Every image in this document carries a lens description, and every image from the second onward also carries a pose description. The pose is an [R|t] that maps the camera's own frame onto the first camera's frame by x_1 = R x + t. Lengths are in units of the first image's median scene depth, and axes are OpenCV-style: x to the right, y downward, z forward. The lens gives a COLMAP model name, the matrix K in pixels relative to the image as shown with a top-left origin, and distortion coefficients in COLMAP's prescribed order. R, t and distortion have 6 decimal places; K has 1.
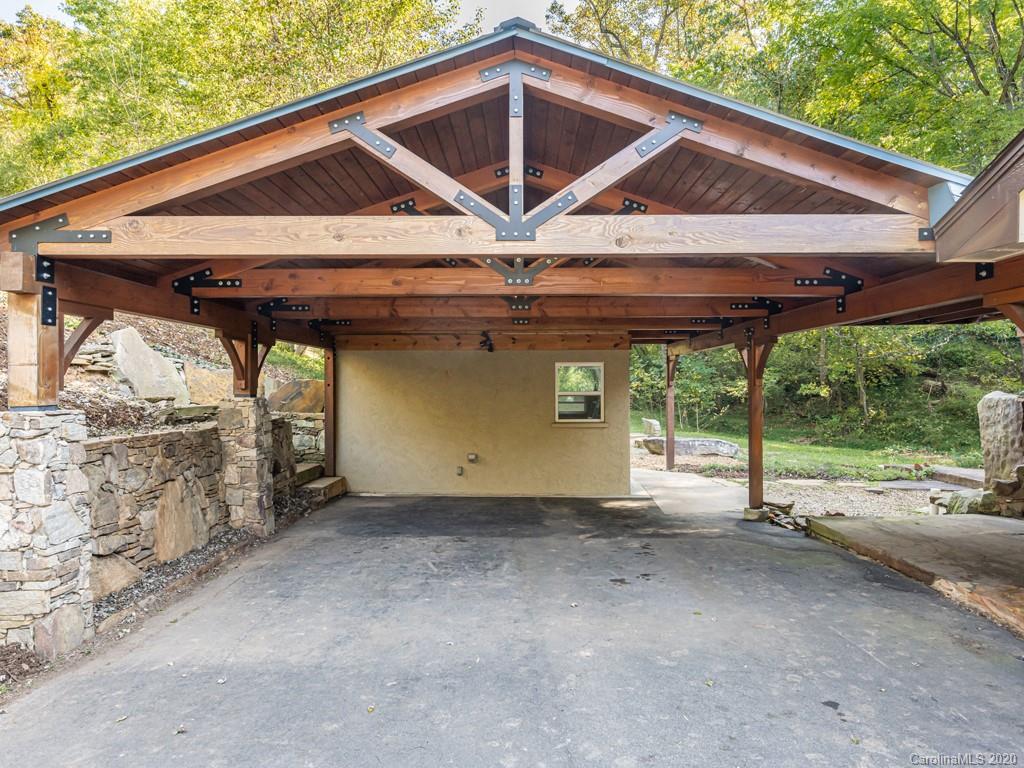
lens RADIAL K [[683.2, 0, 512.0], [0, 683.2, 384.0], [0, 0, 1]] dist [0.000497, 0.000329]
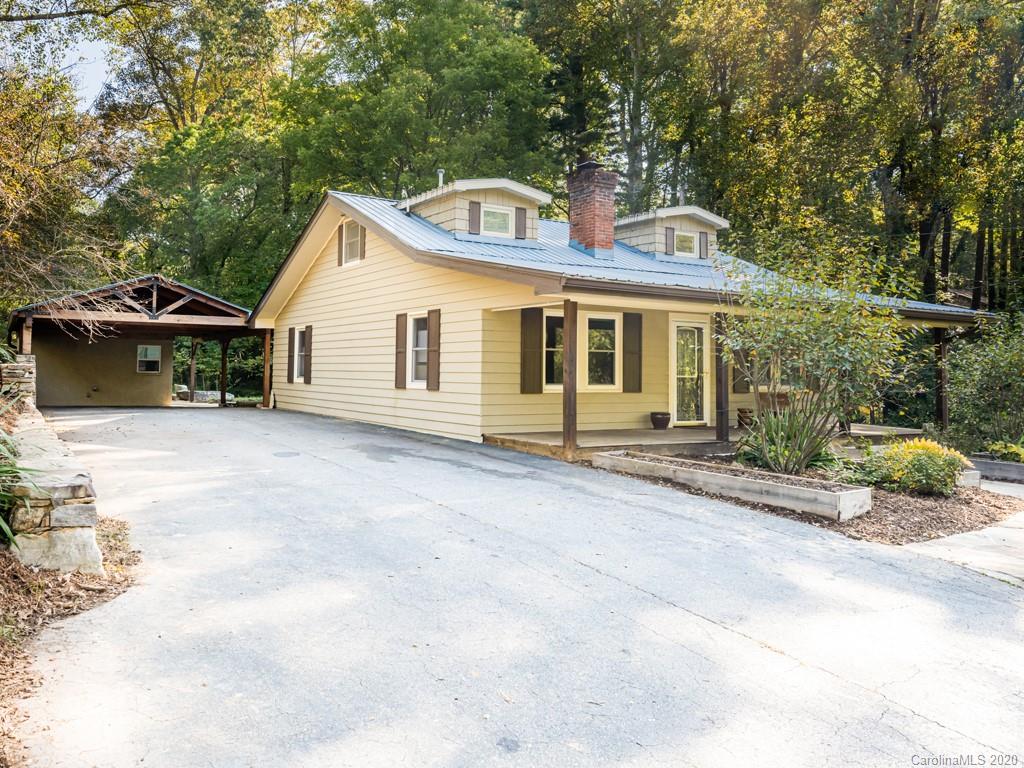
lens RADIAL K [[813.4, 0, 512.0], [0, 813.4, 384.0], [0, 0, 1]] dist [-0.003328, -0.000683]
pose [[0.831207, -0.001192, 0.555962, -1.016797], [-0.007915, 0.999871, 0.013978, 0.126052], [-0.555907, -0.016020, 0.831090, -4.793882]]
